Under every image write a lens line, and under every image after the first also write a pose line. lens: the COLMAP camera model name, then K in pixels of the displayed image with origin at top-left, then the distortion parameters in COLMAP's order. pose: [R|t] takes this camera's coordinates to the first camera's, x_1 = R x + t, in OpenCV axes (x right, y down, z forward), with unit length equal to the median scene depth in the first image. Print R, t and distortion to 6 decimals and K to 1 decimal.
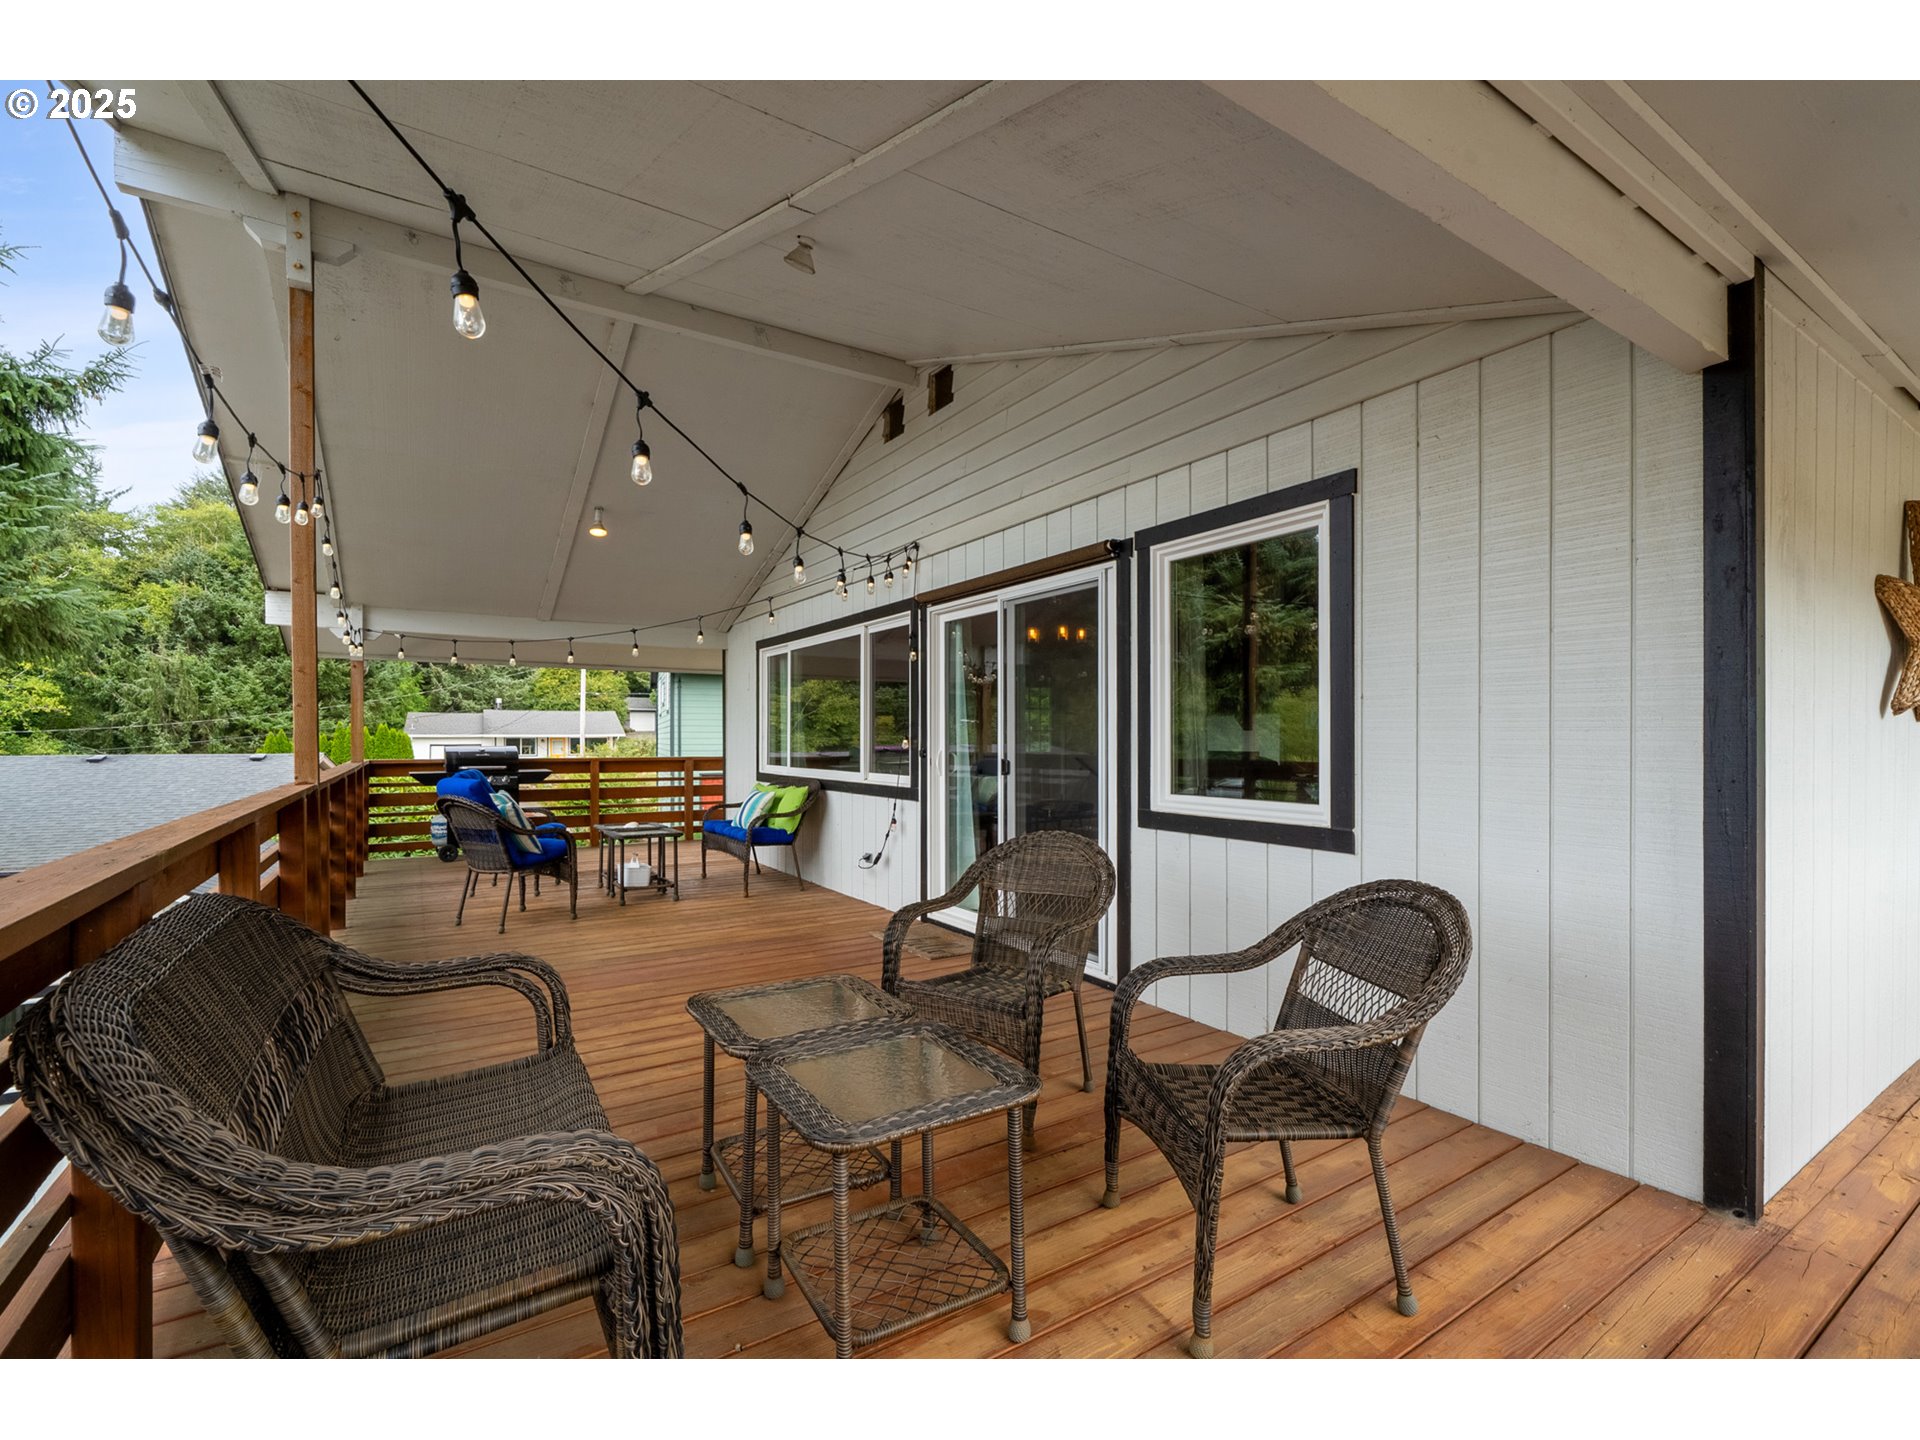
lens RADIAL K [[837.4, 0, 964.0], [0, 837.4, 725.3], [0, 0, 1]] dist [0.001067, 0.000171]
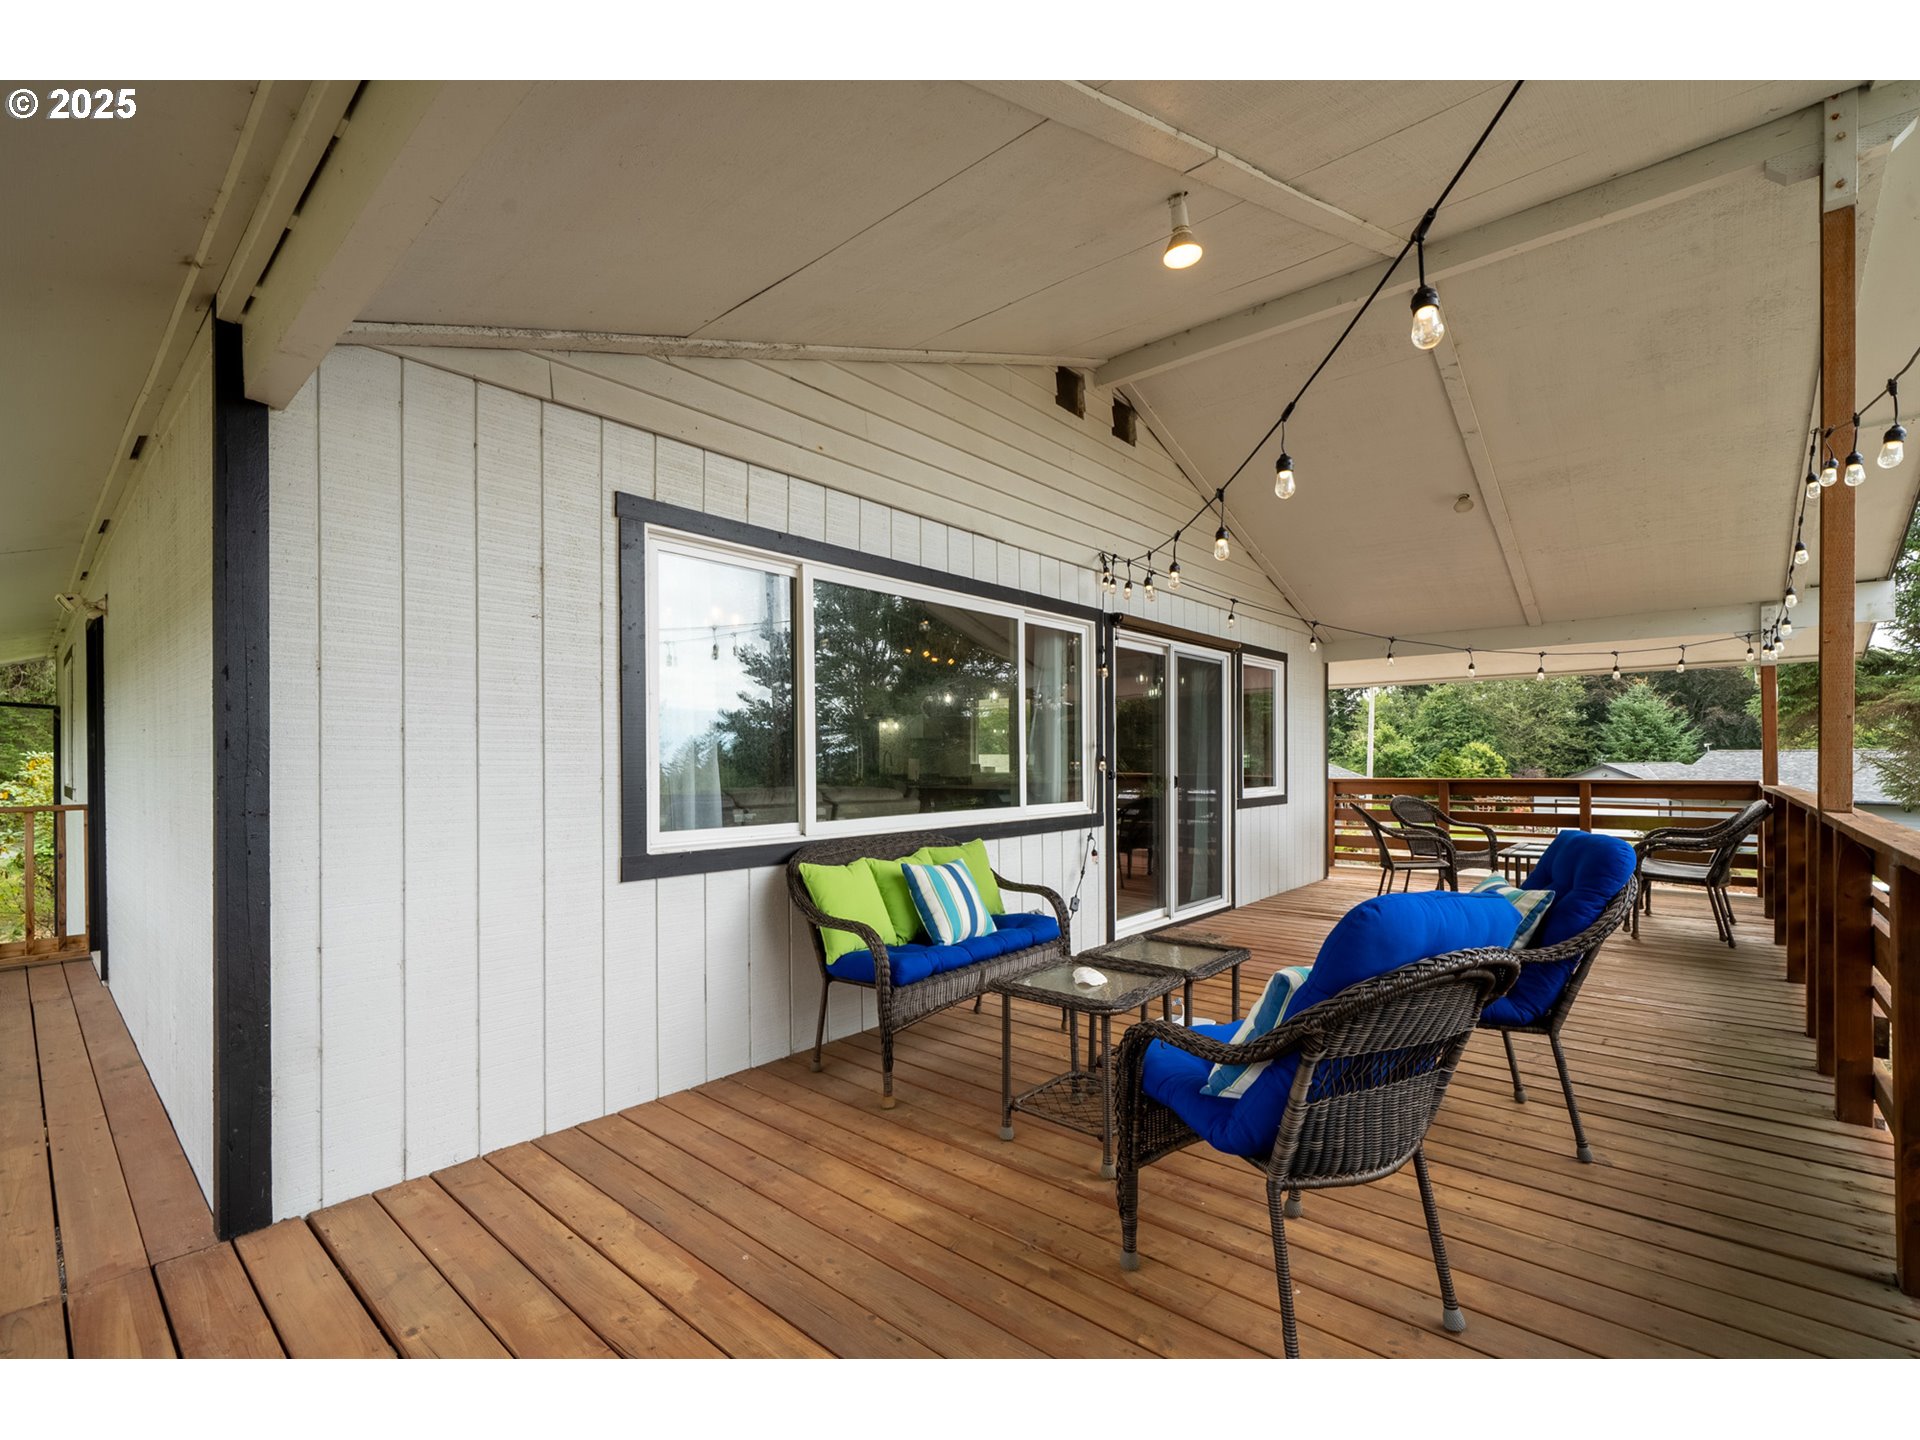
lens RADIAL K [[837.4, 0, 964.0], [0, 837.4, 725.3], [0, 0, 1]] dist [0.001067, 0.000171]
pose [[-0.284574, 0.046664, 0.957518, -0.529445], [-0.005350, 0.998722, -0.050262, 0.014219], [-0.958639, -0.019426, -0.283961, 0.811946]]
